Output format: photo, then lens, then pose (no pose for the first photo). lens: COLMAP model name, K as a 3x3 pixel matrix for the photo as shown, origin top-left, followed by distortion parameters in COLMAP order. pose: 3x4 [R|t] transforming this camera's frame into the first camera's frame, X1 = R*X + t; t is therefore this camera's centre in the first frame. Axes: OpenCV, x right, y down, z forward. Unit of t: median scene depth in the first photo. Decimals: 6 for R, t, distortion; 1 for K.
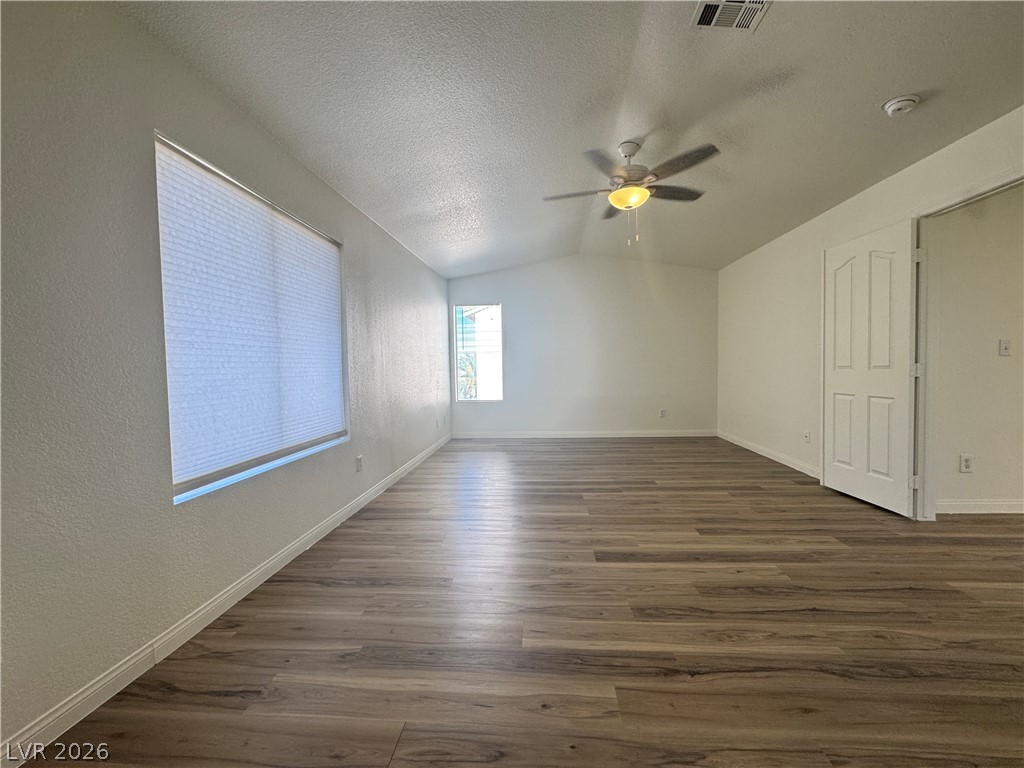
lens RADIAL K [[409.6, 0, 513.3], [0, 409.6, 383.0], [0, 0, 1]] dist [-0.004442, 0.000754]
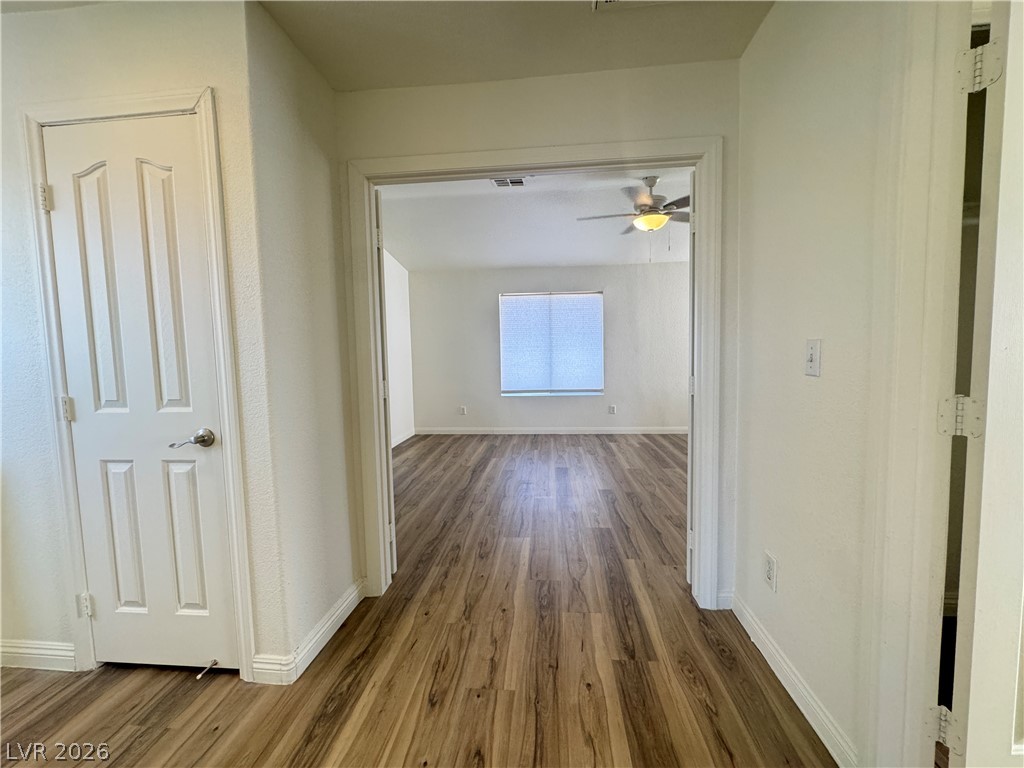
lens RADIAL K [[409.6, 0, 513.3], [0, 409.6, 383.0], [0, 0, 1]] dist [-0.004442, 0.000754]
pose [[-0.011431, 0.095038, -0.995408, 2.539420], [-0.015966, 0.995329, 0.095214, -0.147876], [0.999807, 0.016981, -0.009860, 1.031915]]
